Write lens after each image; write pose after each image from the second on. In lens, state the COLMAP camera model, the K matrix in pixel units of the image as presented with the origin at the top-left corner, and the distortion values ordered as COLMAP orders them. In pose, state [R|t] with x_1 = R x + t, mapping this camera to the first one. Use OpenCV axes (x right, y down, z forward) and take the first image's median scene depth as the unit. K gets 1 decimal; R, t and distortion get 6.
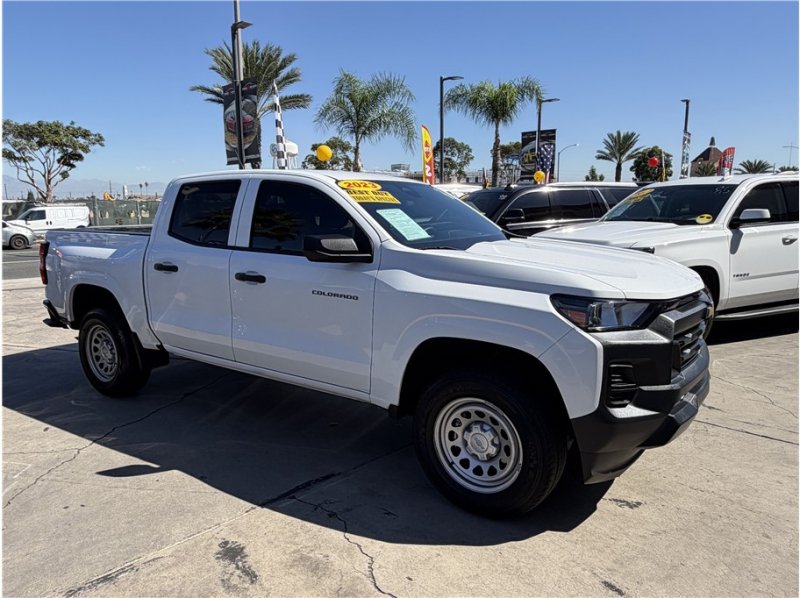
lens RADIAL K [[552.4, 0, 389.7], [0, 552.4, 301.1], [0, 0, 1]] dist [0.013302, -0.020576]
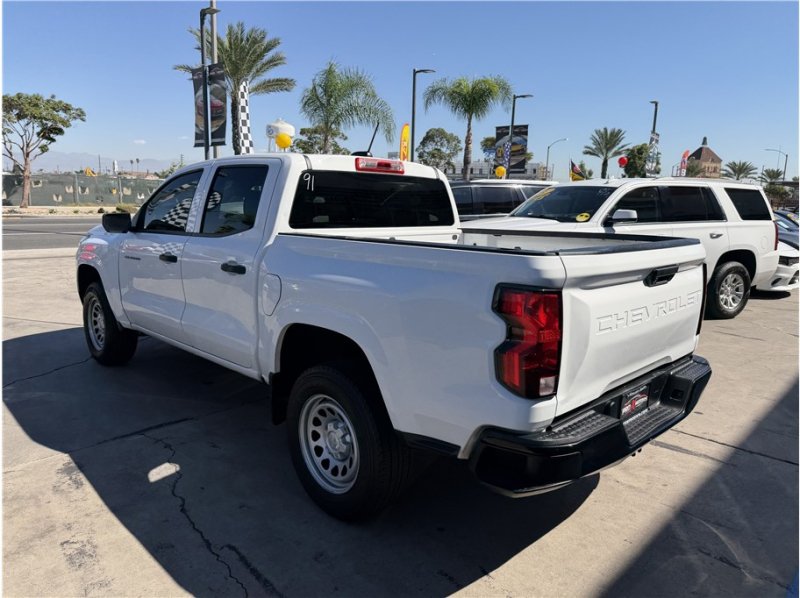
lens RADIAL K [[552.4, 0, 405.4], [0, 552.4, 296.8], [0, 0, 1]] dist [0.013302, -0.020576]
pose [[0.998691, 0.030995, 0.040689, 0.181885], [-0.031622, 0.999390, 0.014852, 0.009179], [-0.040204, -0.016119, 0.999061, -0.124187]]
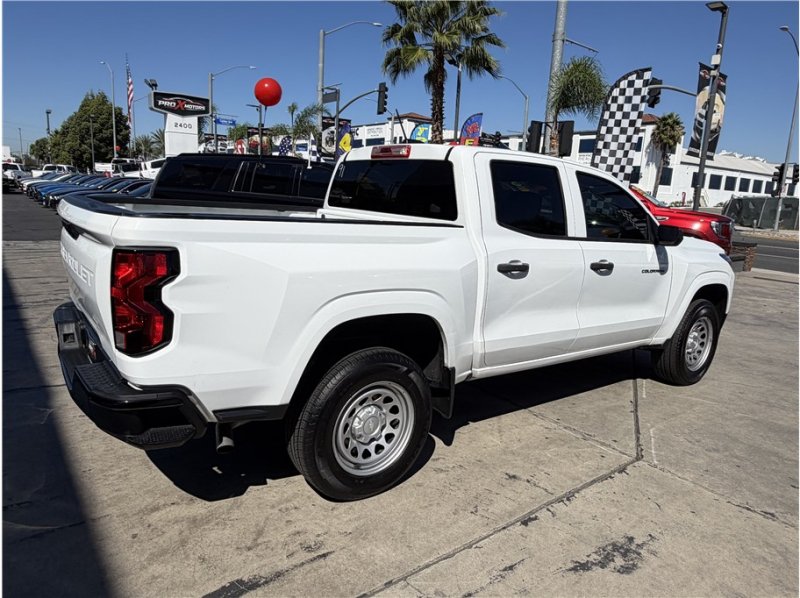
lens RADIAL K [[539.0, 0, 400.9], [0, 539.0, 300.6], [0, 0, 1]] dist [0.002430, -0.000621]
pose [[-0.106412, 0.203459, -0.973284, 0.817228], [-0.213687, 0.951291, 0.222225, -0.109055], [0.971089, 0.231625, -0.057752, 0.601536]]
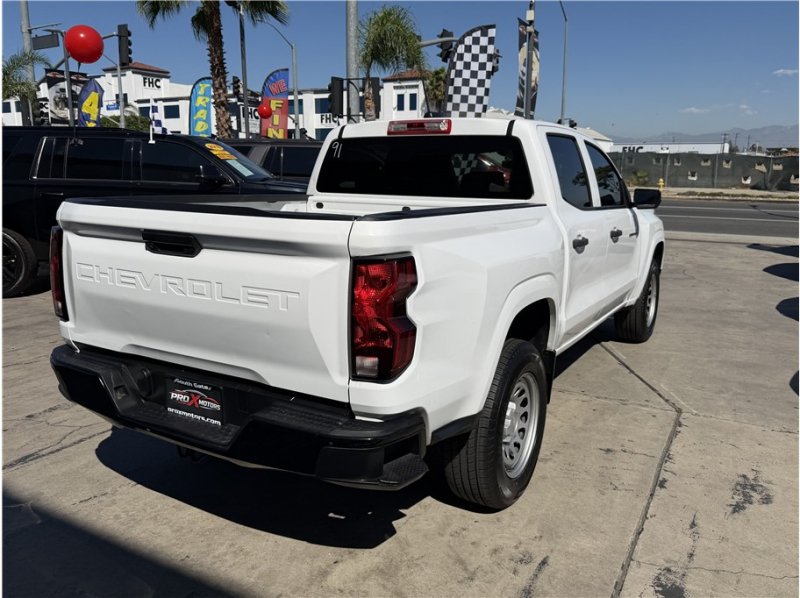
lens RADIAL K [[641.3, 0, 404.7], [0, 641.3, 304.5], [0, 0, 1]] dist [0.060010, -0.084131]
pose [[0.295779, 0.211463, -0.931557, 0.826995], [-0.164547, 0.971892, 0.168373, -0.062615], [0.940978, 0.103483, 0.322261, 0.306506]]
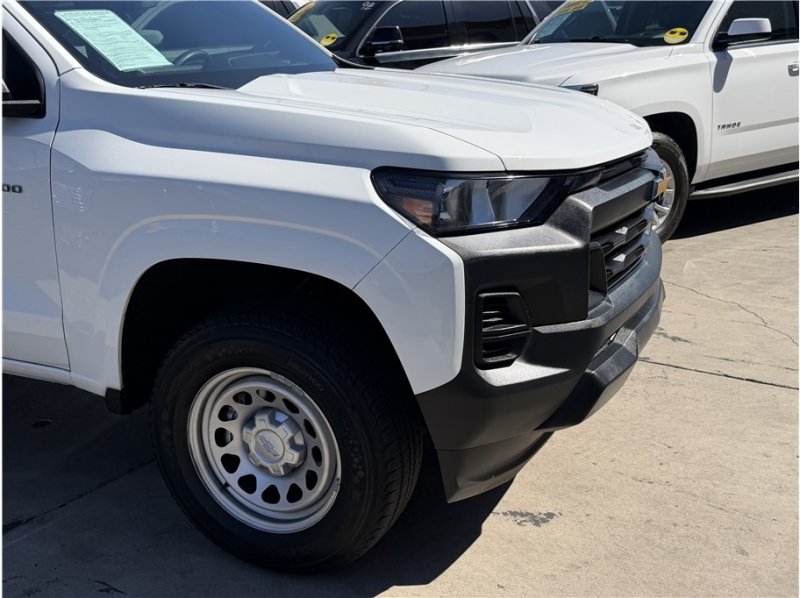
lens RADIAL K [[862.3, 0, 405.5], [0, 862.3, 296.0], [0, 0, 1]] dist [0.032274, 0.000000]
pose [[0.979745, -0.066917, 0.188737, 0.070405], [0.042289, 0.990397, 0.131624, 0.000740], [-0.195732, -0.120977, 0.973167, 0.077378]]
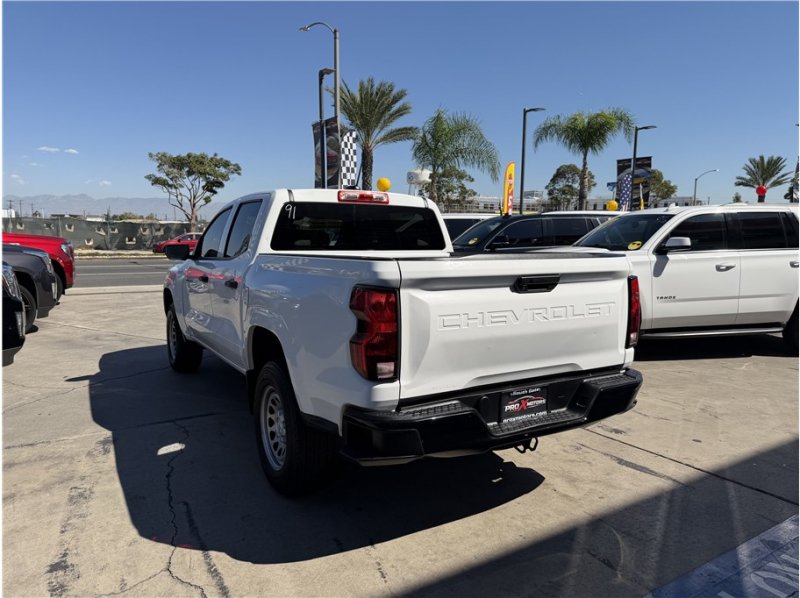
lens RADIAL K [[552.4, 0, 407.8], [0, 552.4, 303.4], [0, 0, 1]] dist [0.013302, -0.020576]
pose [[0.979099, 0.042597, -0.198873, 0.382101], [-0.050582, 0.998098, -0.035241, 0.031415], [0.196993, 0.044564, 0.979391, -0.180678]]
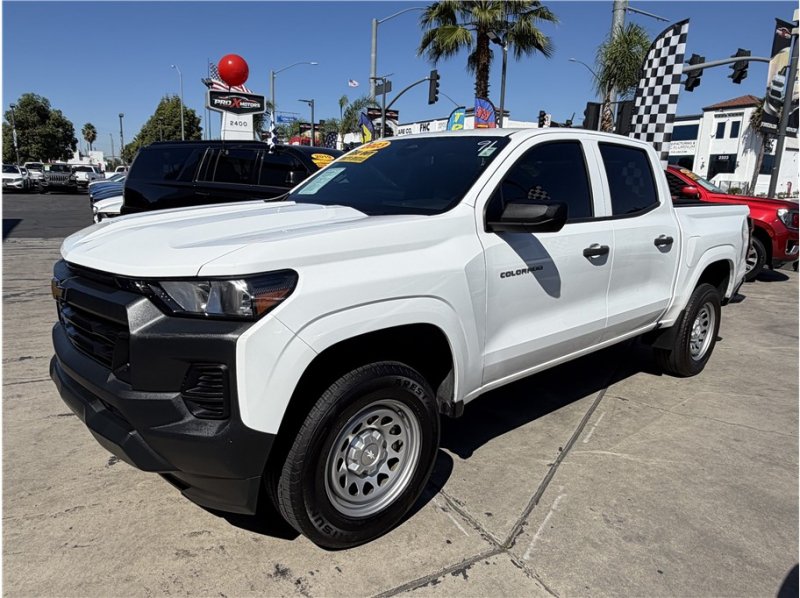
lens RADIAL K [[539.0, 0, 402.5], [0, 539.0, 311.0], [0, 0, 1]] dist [0.002430, -0.000621]
pose [[-0.245806, 0.223775, -0.943135, 0.603814], [-0.190474, 0.942866, 0.273354, -0.128342], [0.950420, 0.246835, -0.189139, 0.821435]]
